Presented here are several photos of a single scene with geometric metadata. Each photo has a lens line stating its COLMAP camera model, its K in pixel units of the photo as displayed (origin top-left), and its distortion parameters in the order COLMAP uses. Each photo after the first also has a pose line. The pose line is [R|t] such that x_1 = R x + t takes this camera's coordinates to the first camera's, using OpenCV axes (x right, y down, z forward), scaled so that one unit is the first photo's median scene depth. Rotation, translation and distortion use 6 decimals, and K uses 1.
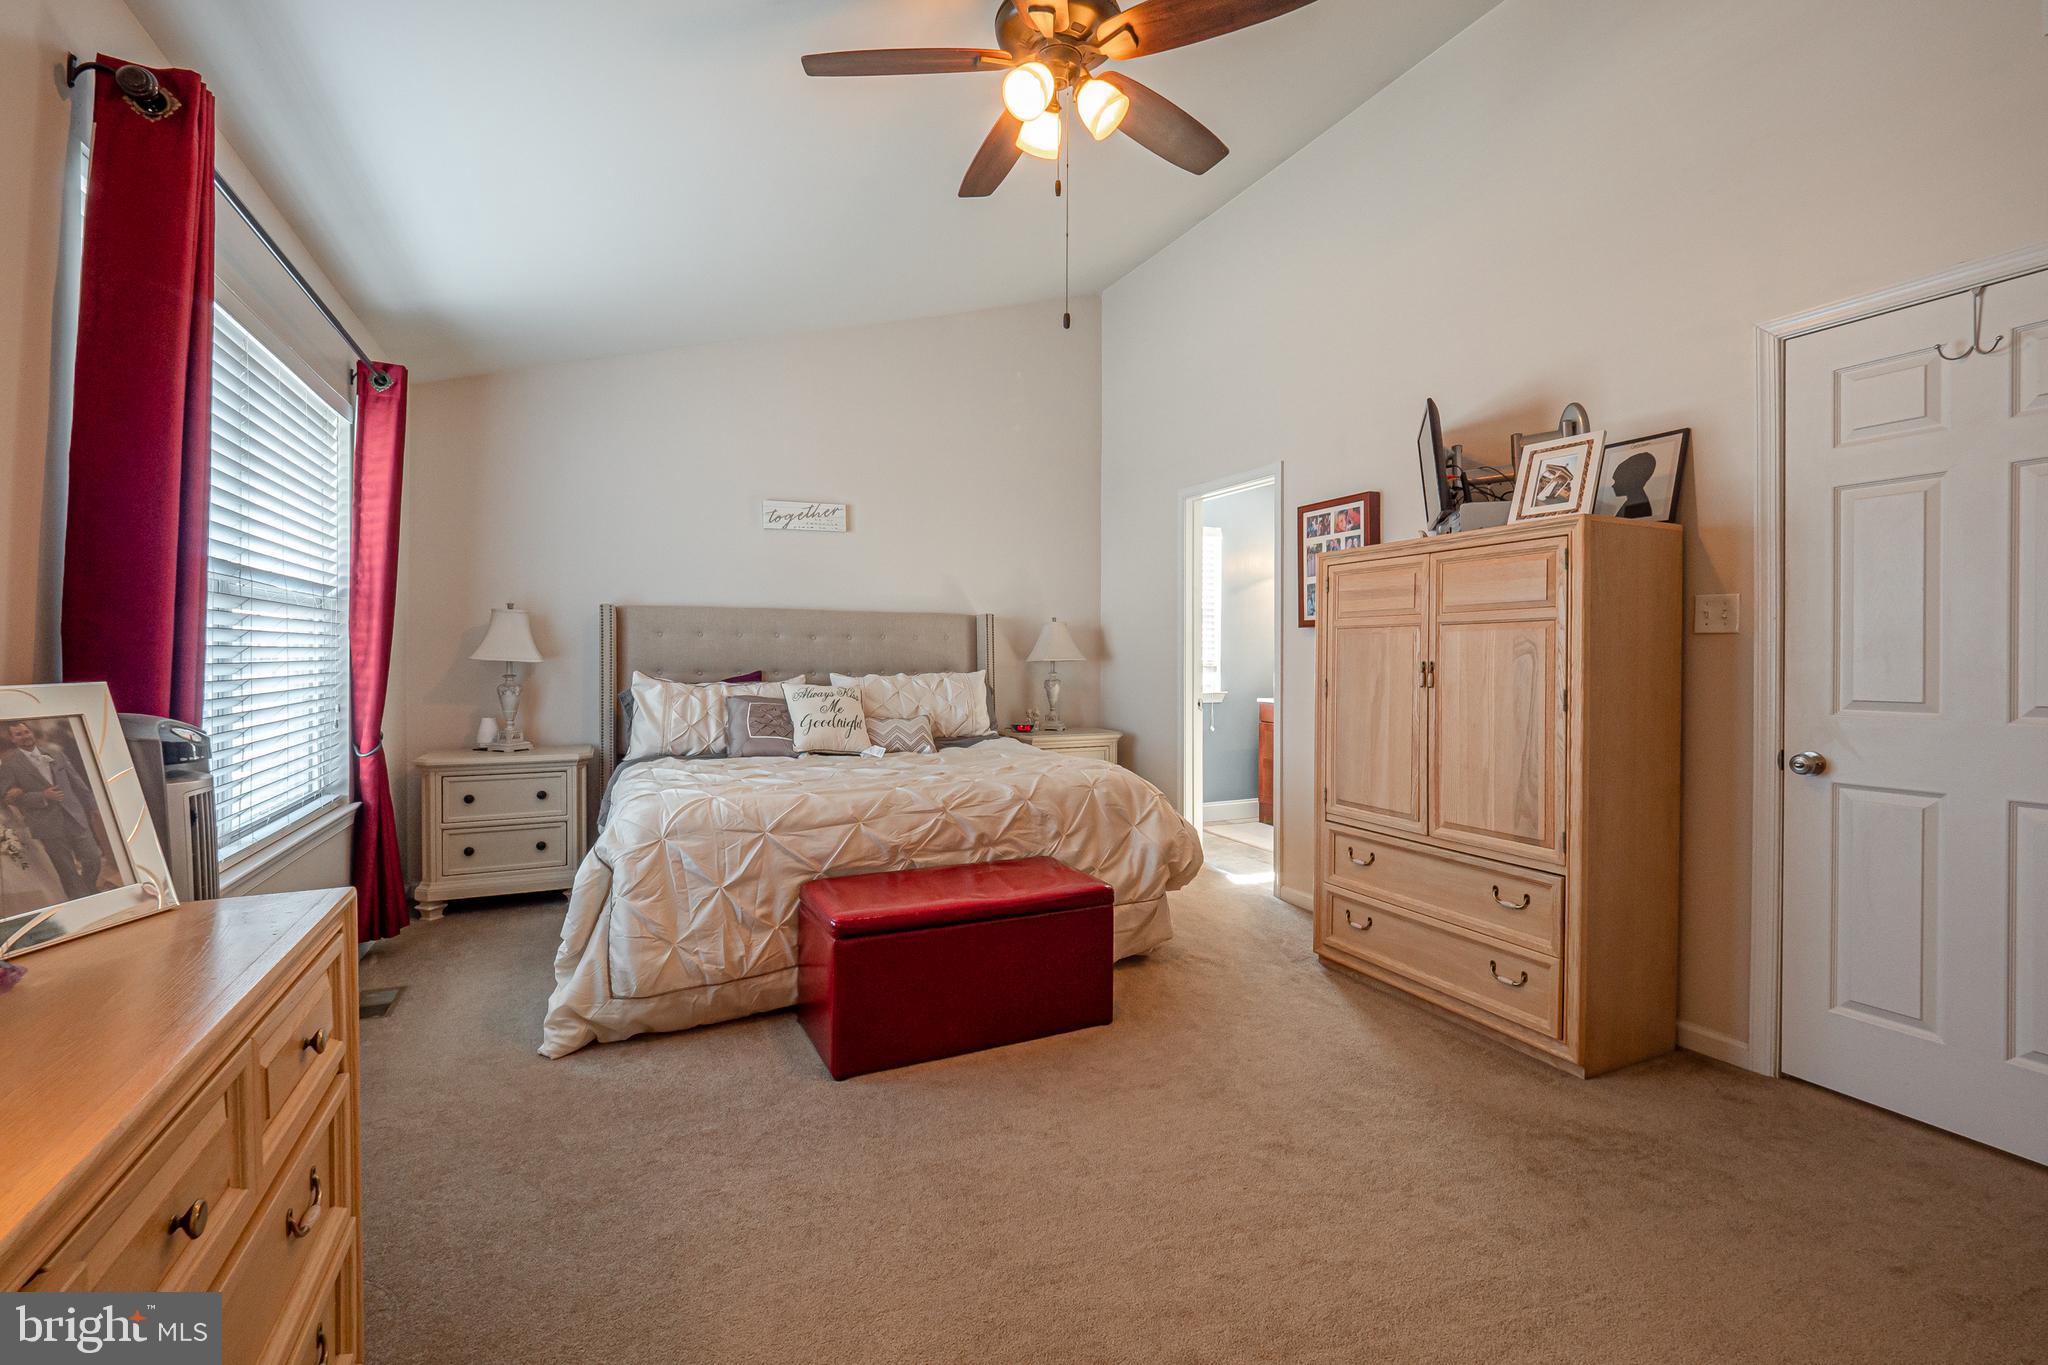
lens RADIAL K [[864.6, 0, 1018.5], [0, 864.6, 655.2], [0, 0, 1]] dist [-0.006765, -0.004033]
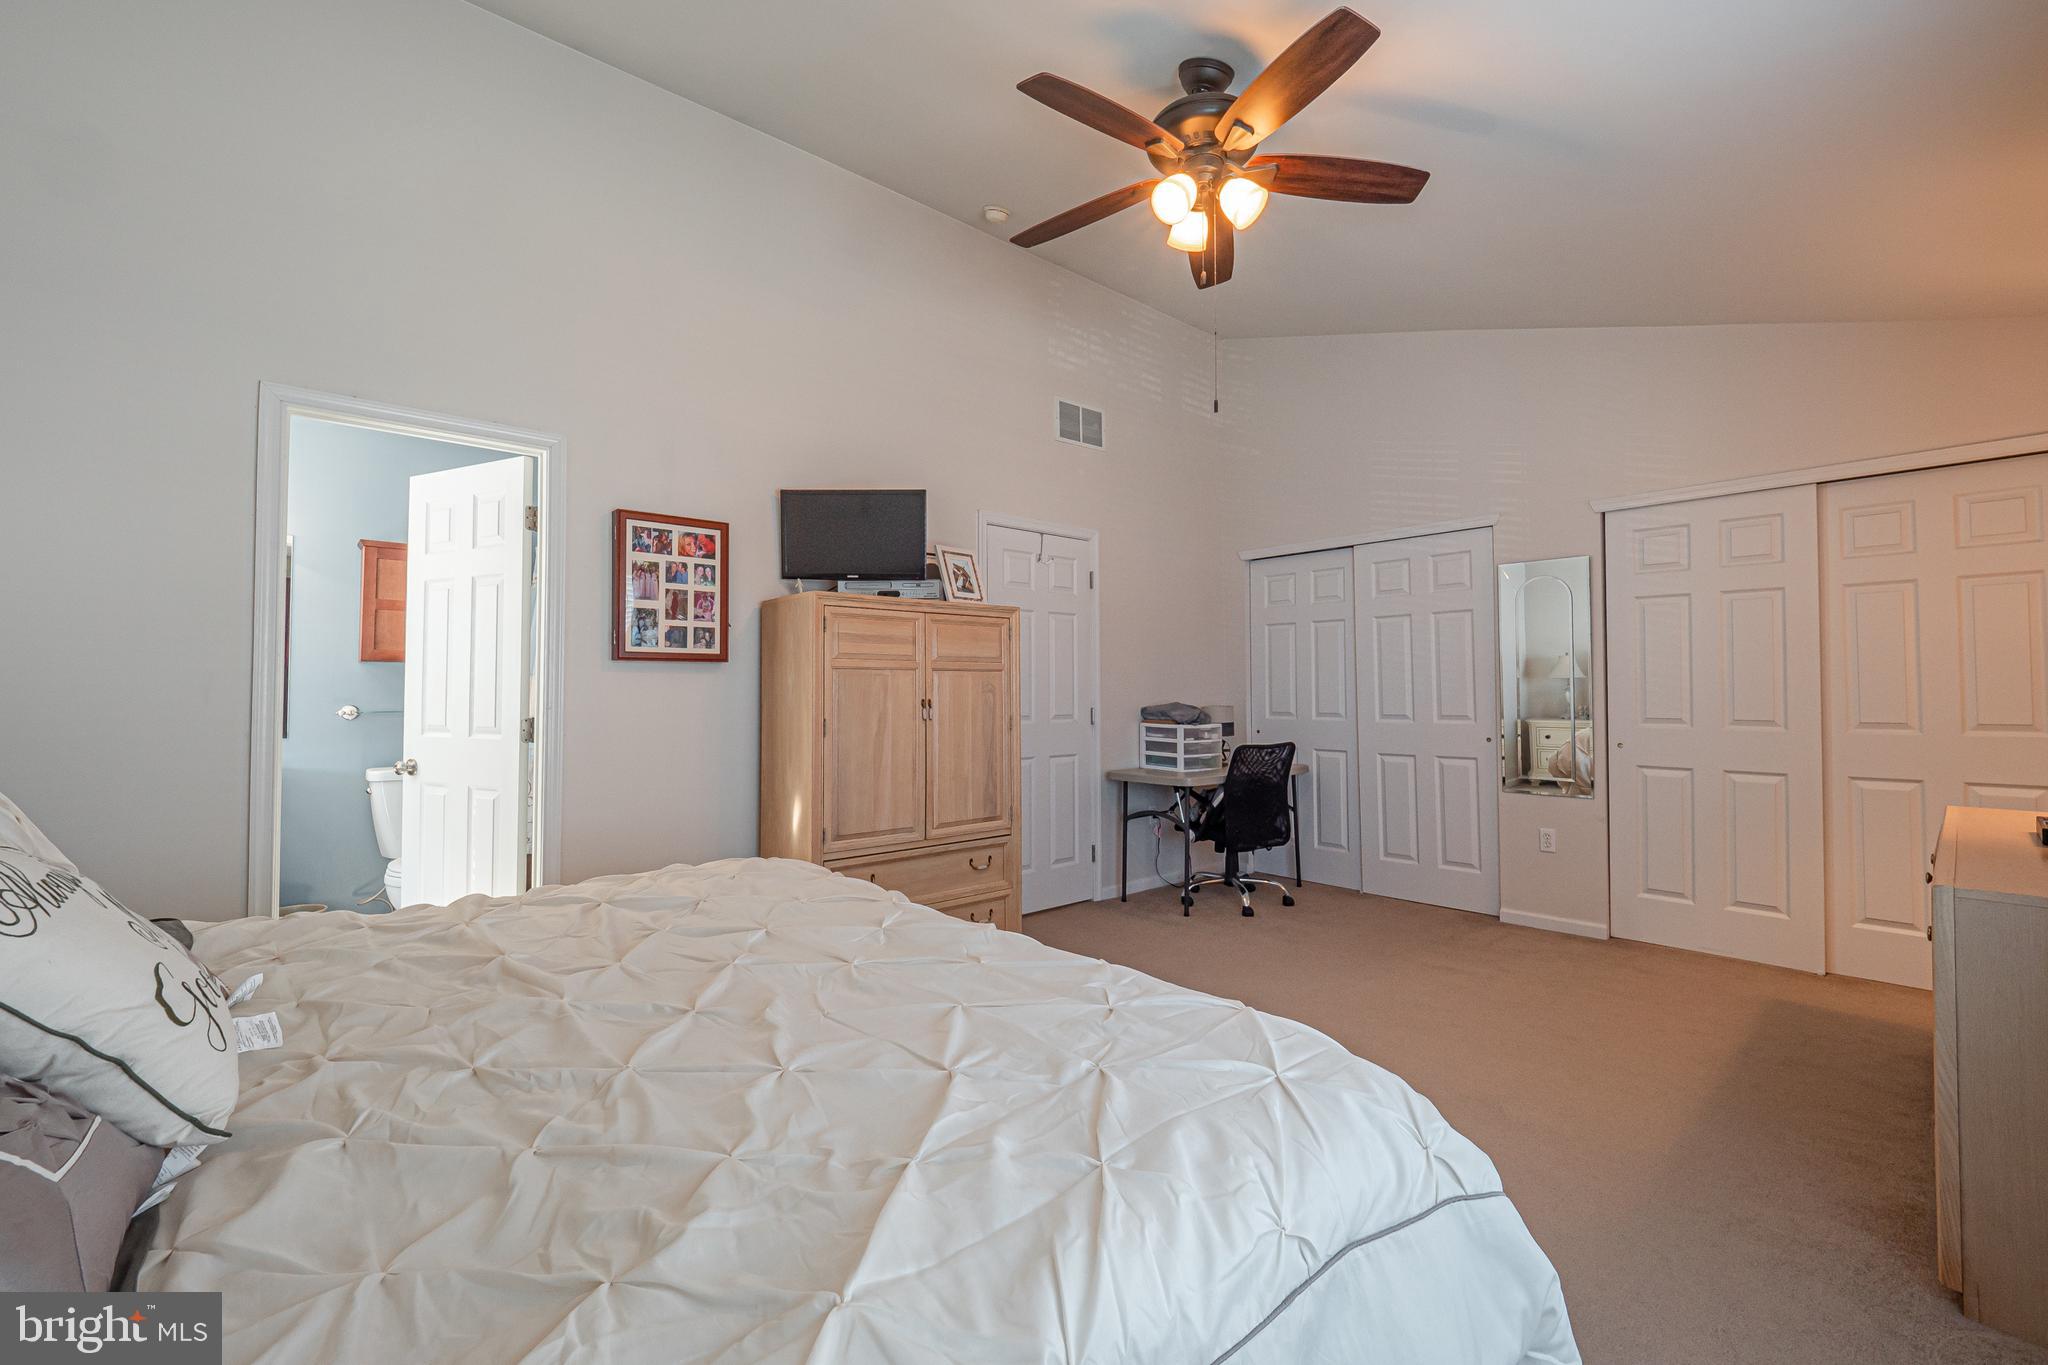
lens RADIAL K [[802.8, 0, 1024.7], [0, 802.8, 682.3], [0, 0, 1]] dist [0.001059, 0.000050]
pose [[-0.251642, 0.014314, 0.967715, -0.638924], [0.000811, 0.999893, -0.014579, -0.000141], [-0.967820, -0.002884, -0.251627, 1.079518]]
